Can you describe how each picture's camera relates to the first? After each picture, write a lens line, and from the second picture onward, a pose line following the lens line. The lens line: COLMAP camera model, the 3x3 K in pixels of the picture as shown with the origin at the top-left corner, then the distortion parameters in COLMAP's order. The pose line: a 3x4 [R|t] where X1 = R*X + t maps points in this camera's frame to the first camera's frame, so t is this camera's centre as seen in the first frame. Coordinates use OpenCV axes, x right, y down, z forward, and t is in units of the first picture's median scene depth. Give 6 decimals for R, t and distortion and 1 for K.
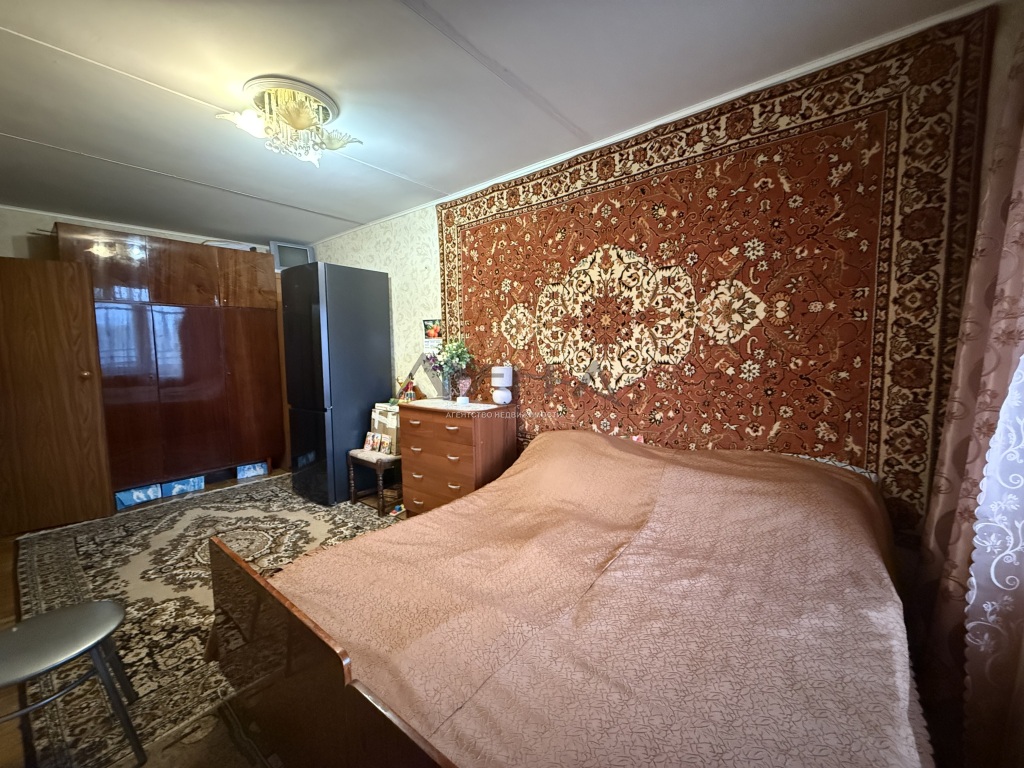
lens RADIAL K [[407.6, 0, 510.6], [0, 407.6, 383.1], [0, 0, 1]] dist [-0.001080, -0.000024]
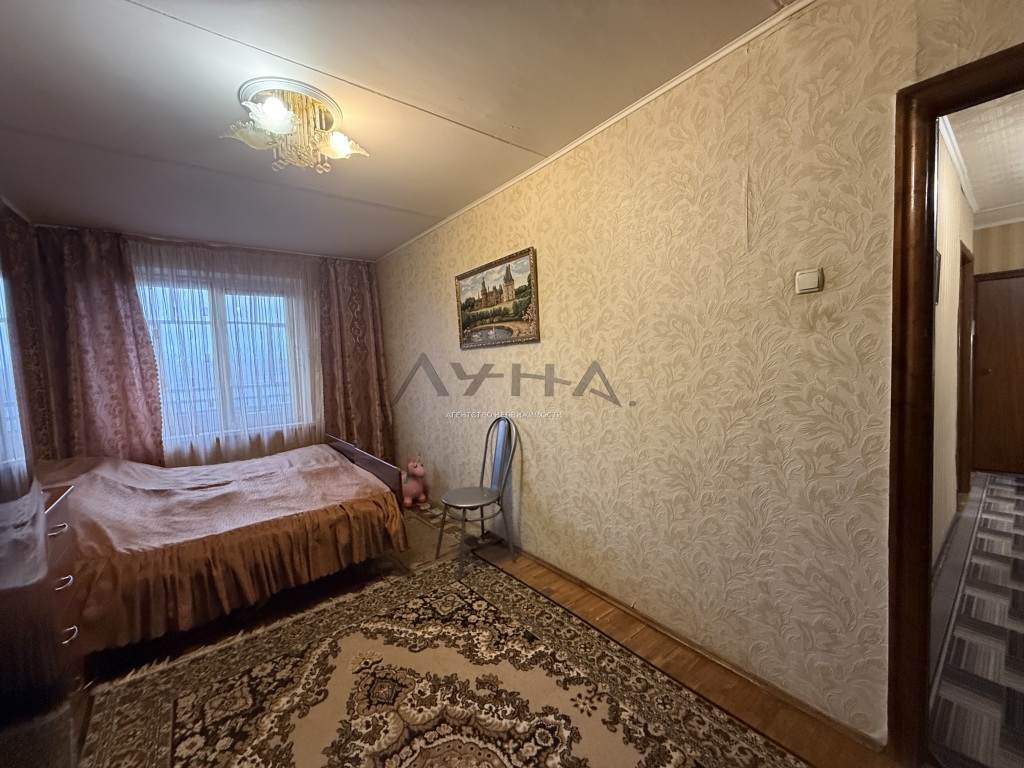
lens RADIAL K [[407.6, 0, 509.9], [0, 407.6, 384.1], [0, 0, 1]] dist [-0.001080, -0.000024]
pose [[-0.973044, 0.040760, 0.226988, -0.813954], [0.074865, 0.986781, 0.143732, -0.111091], [-0.218129, 0.156851, -0.963233, 1.281925]]
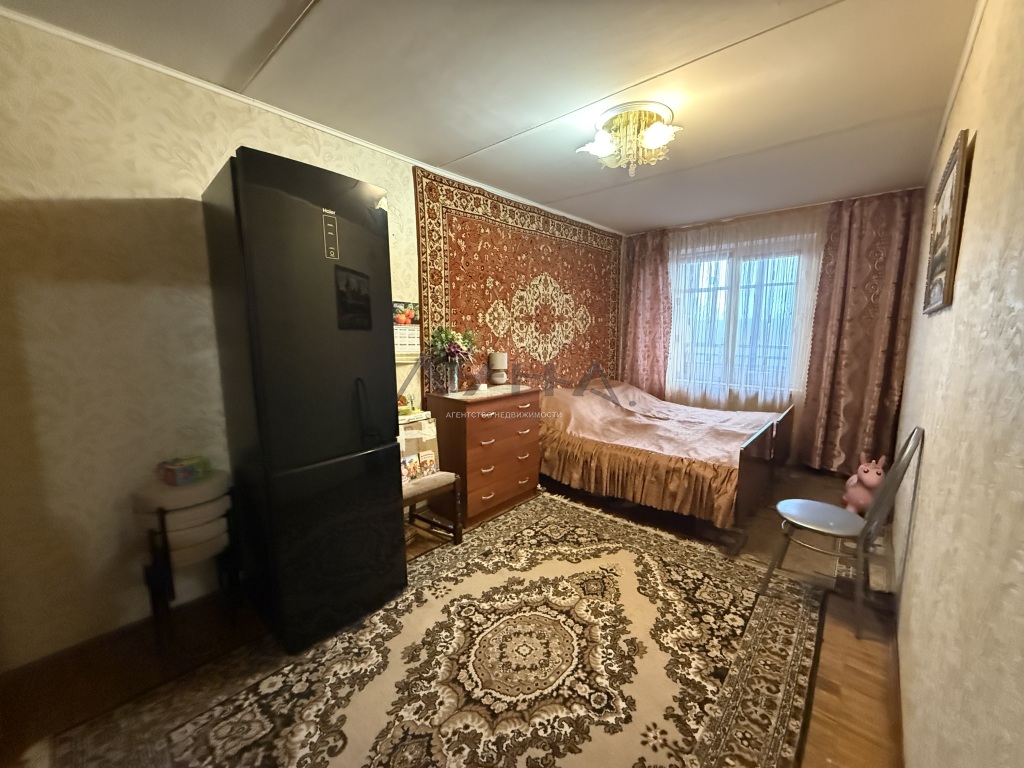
lens RADIAL K [[407.6, 0, 508.4], [0, 407.6, 382.6], [0, 0, 1]] dist [-0.001080, -0.000024]
pose [[0.054707, -0.116194, 0.991719, -1.204161], [0.090113, 0.989728, 0.110990, -0.082943], [-0.994428, 0.083295, 0.064615, 0.907316]]
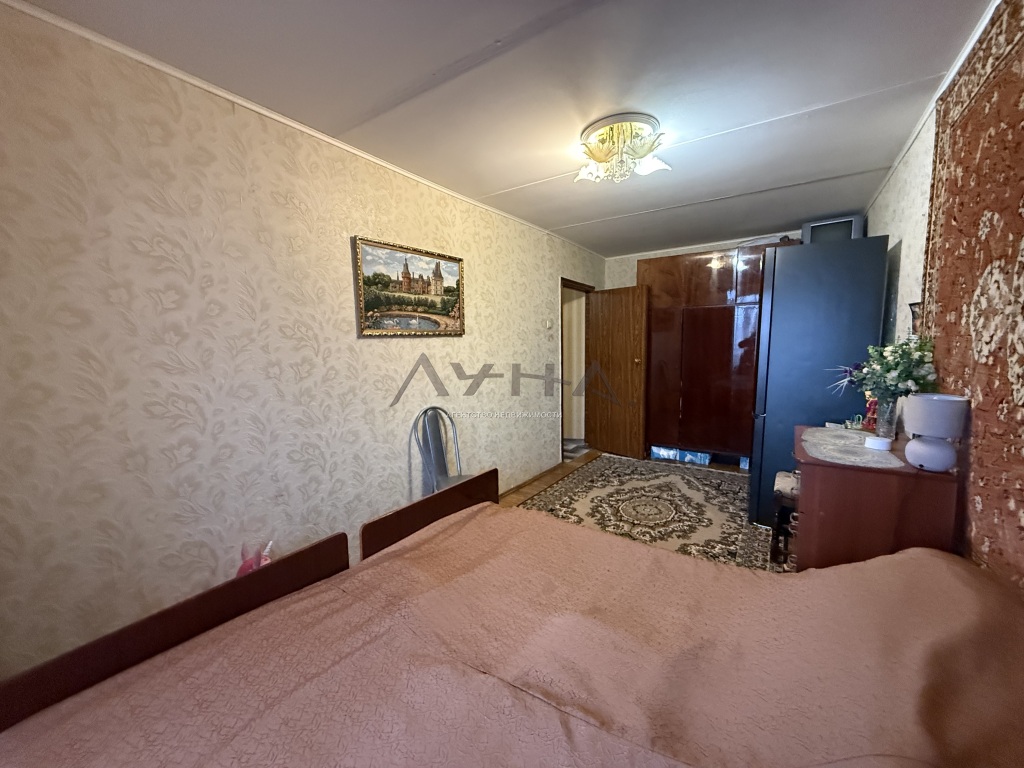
lens RADIAL K [[407.6, 0, 508.2], [0, 407.6, 383.7], [0, 0, 1]] dist [-0.001080, -0.000024]
pose [[0.082733, 0.113499, -0.990087, 0.429311], [-0.073610, 0.991476, 0.107507, -0.070427], [0.993850, 0.063986, 0.090382, 0.434470]]
